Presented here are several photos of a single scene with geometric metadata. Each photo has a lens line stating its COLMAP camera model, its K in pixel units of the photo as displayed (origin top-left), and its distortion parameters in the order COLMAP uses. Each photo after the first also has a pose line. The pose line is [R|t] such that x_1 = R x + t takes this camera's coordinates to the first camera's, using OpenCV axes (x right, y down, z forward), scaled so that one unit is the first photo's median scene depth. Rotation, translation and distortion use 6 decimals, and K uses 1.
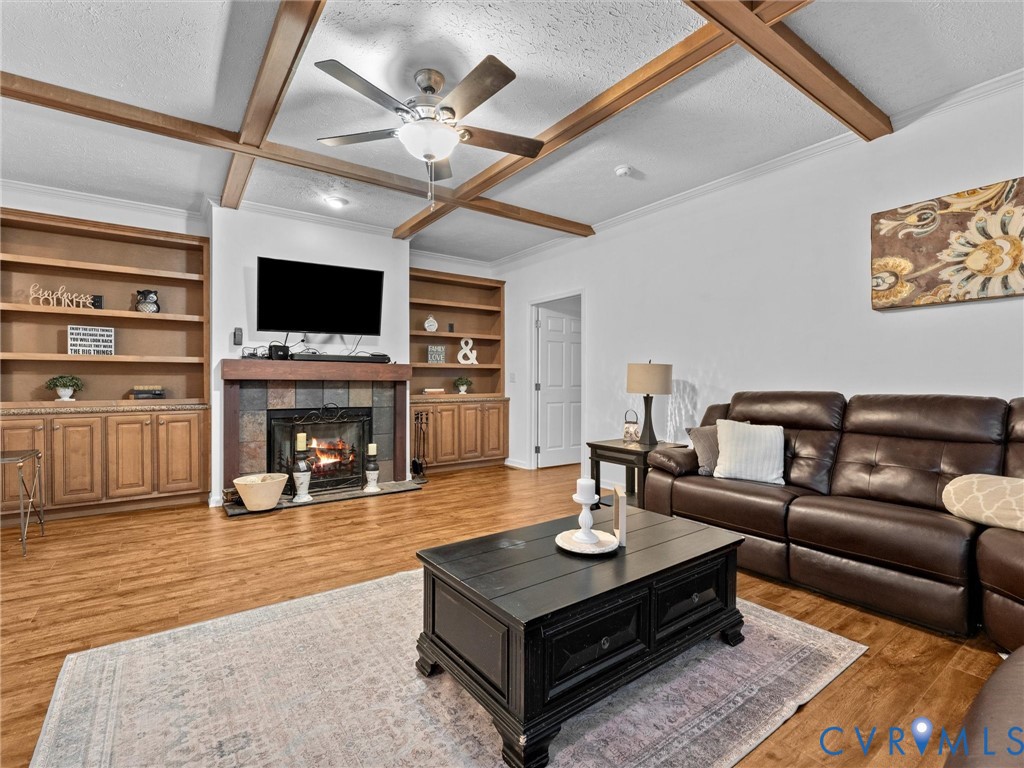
lens RADIAL K [[480.1, 0, 505.2], [0, 480.1, 379.2], [0, 0, 1]] dist [0.000898, 0.000435]
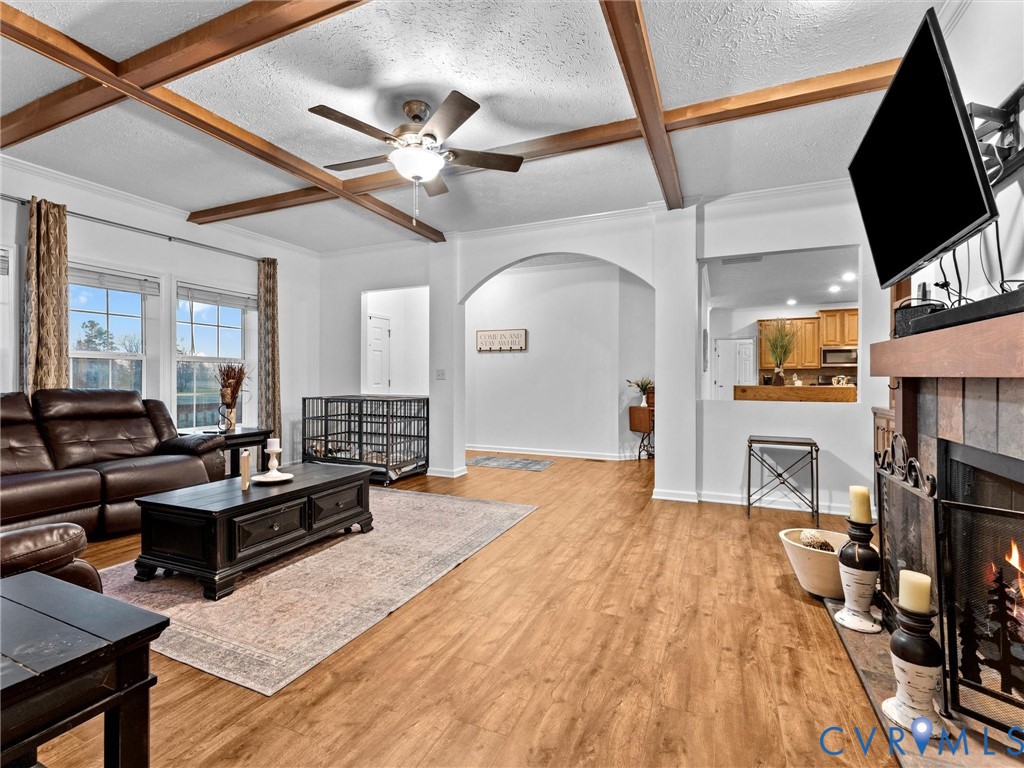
lens RADIAL K [[480.1, 0, 505.2], [0, 480.1, 379.2], [0, 0, 1]] dist [0.000898, 0.000435]
pose [[-0.865767, -0.001333, -0.500446, 0.182077], [0.001140, 0.999989, -0.004635, 0.008147], [0.500446, -0.004583, -0.865755, 1.686602]]
